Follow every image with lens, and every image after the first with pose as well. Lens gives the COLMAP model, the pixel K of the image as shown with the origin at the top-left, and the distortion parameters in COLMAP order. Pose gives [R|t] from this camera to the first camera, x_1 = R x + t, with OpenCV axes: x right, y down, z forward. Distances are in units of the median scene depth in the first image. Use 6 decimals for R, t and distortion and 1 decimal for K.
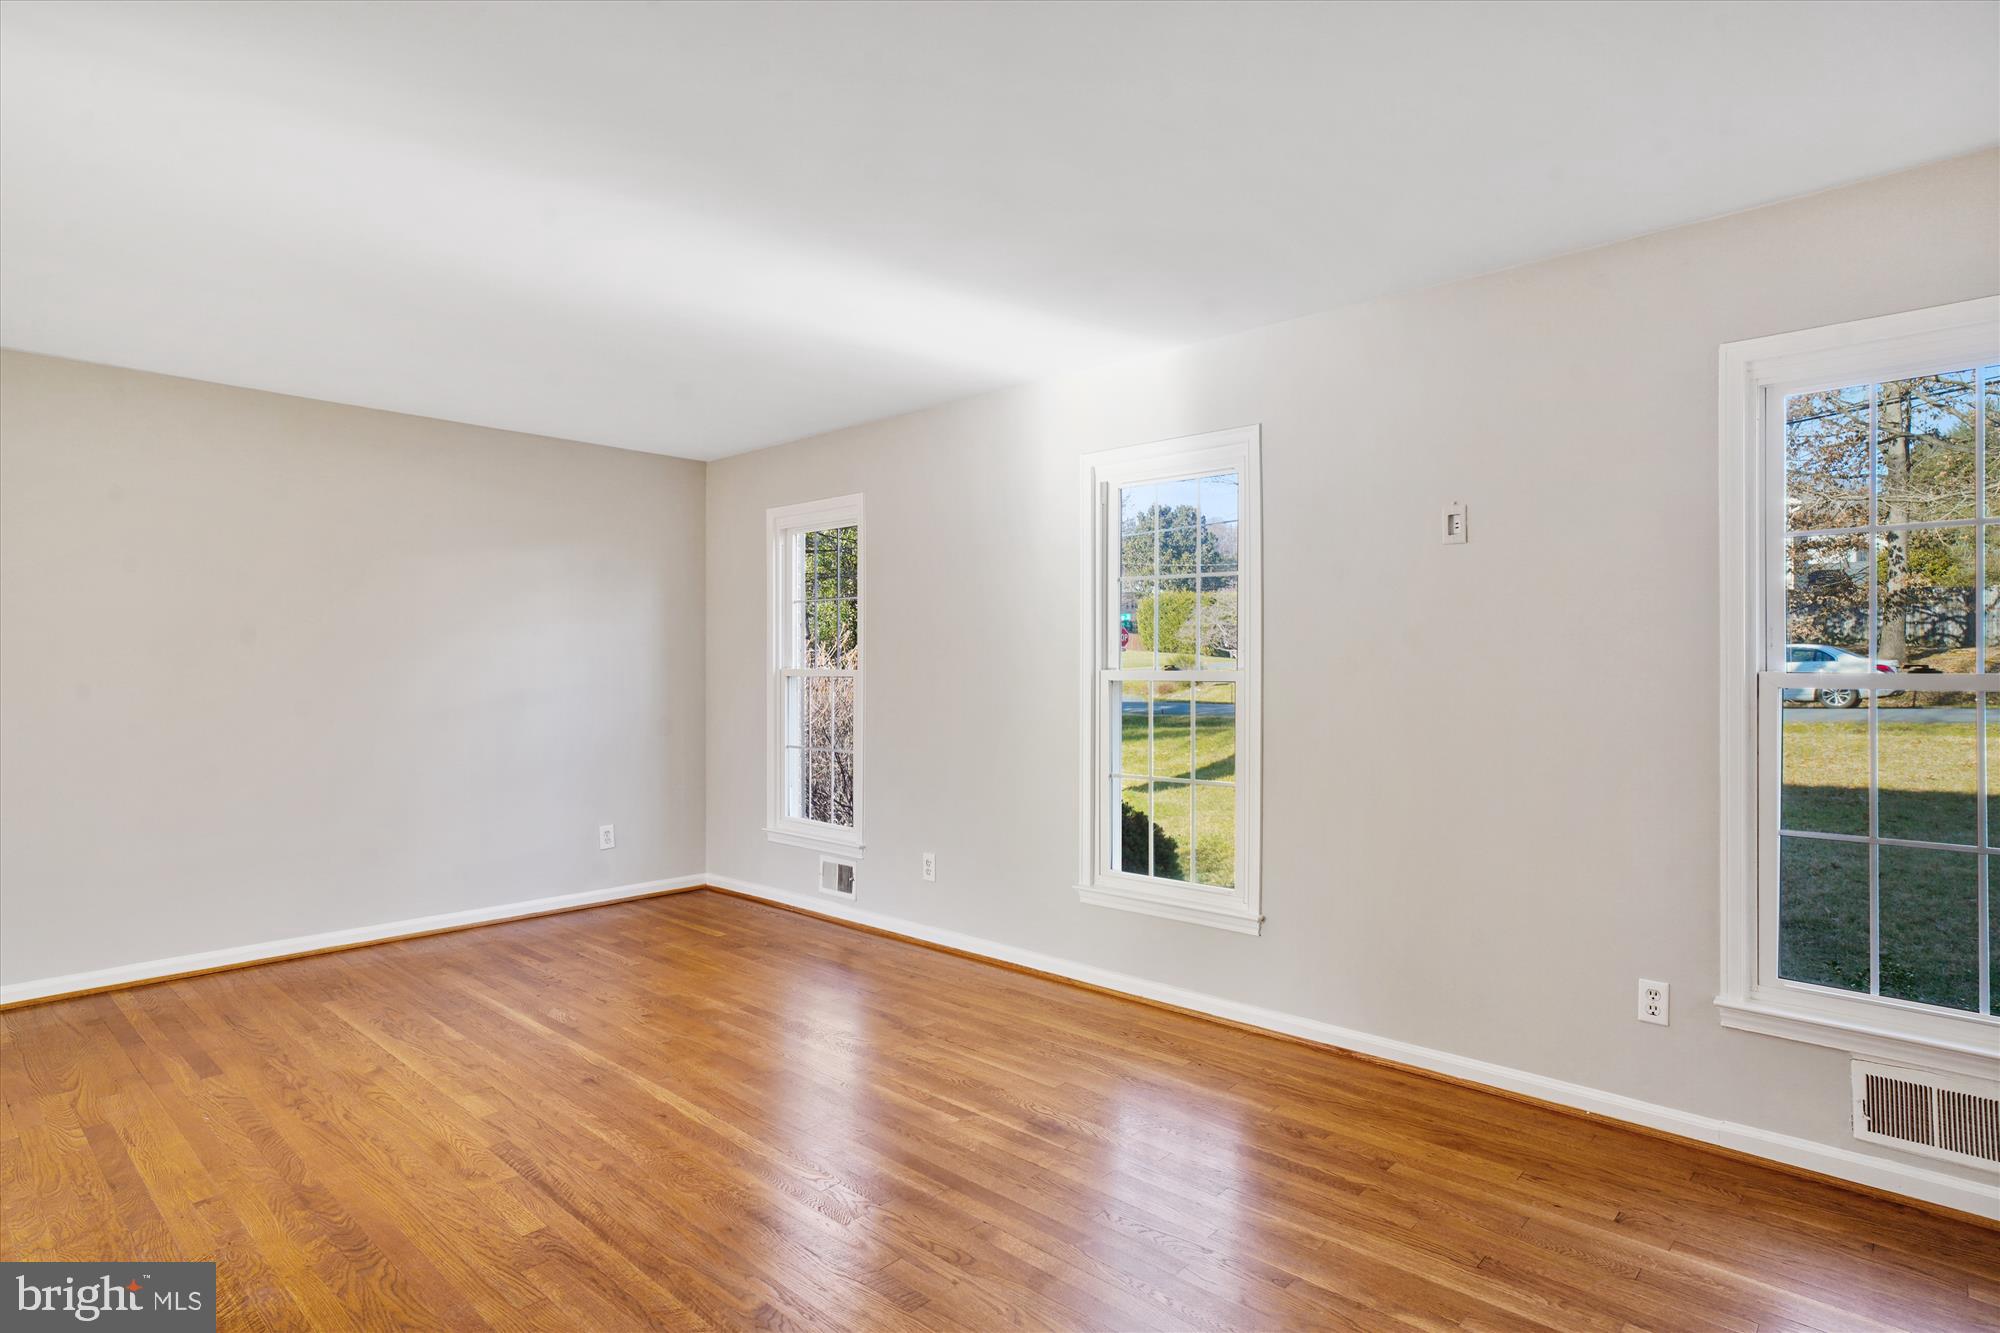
lens RADIAL K [[1068.5, 0, 1000.0], [0, 1068.5, 666.5], [0, 0, 1]] dist [-0.019161, 0.001502]
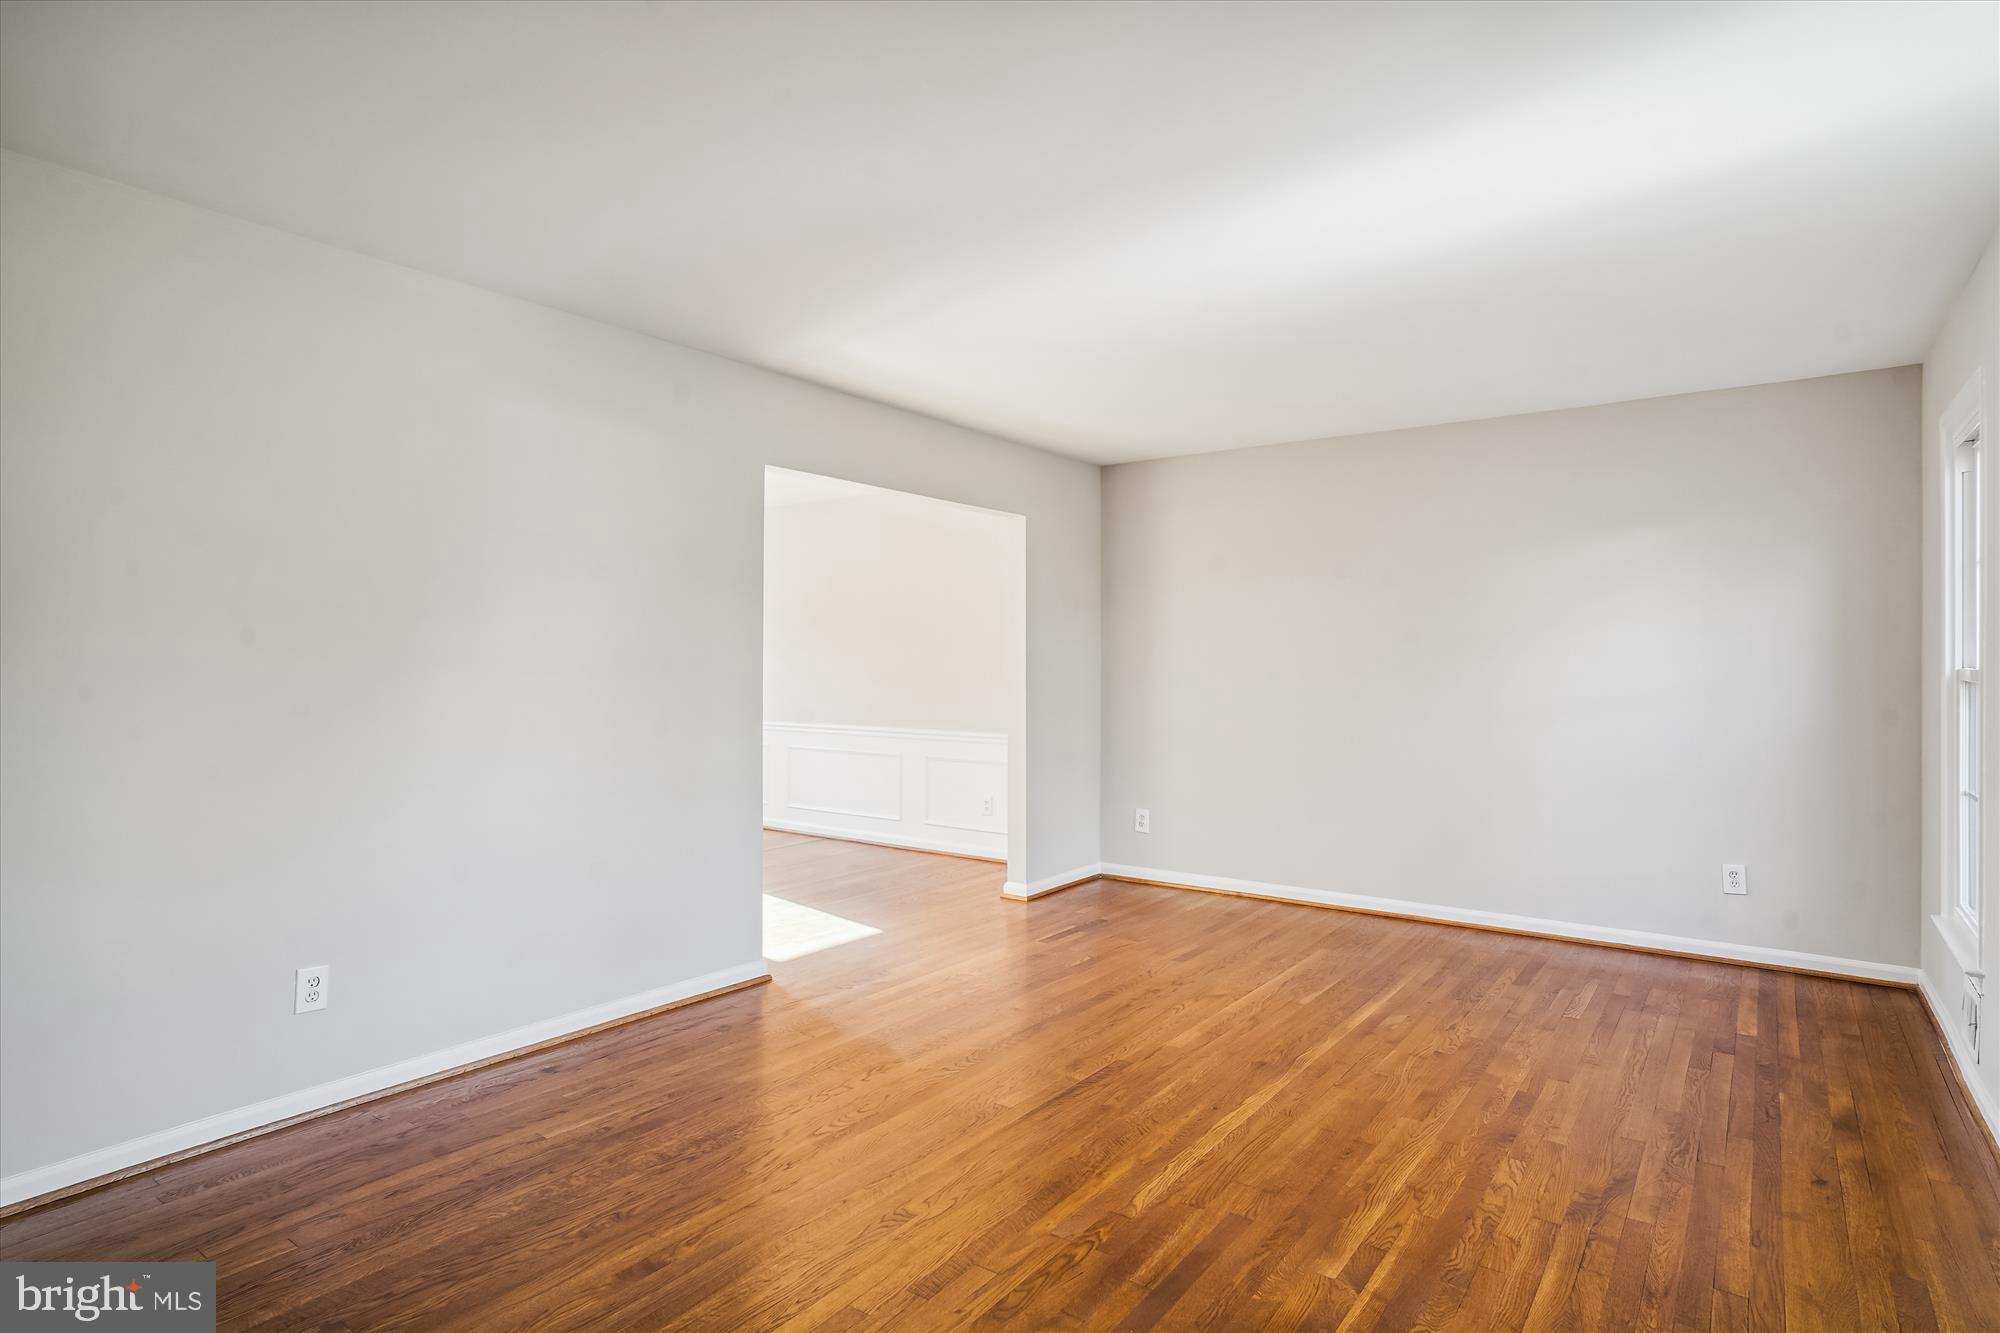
lens RADIAL K [[1068.5, 0, 1000.0], [0, 1068.5, 666.5], [0, 0, 1]] dist [-0.019161, 0.001502]
pose [[0.110680, 0.007711, -0.993826, 0.548379], [-0.008320, 0.999942, 0.006832, 0.000397], [0.993821, 0.007512, 0.110738, 0.571057]]
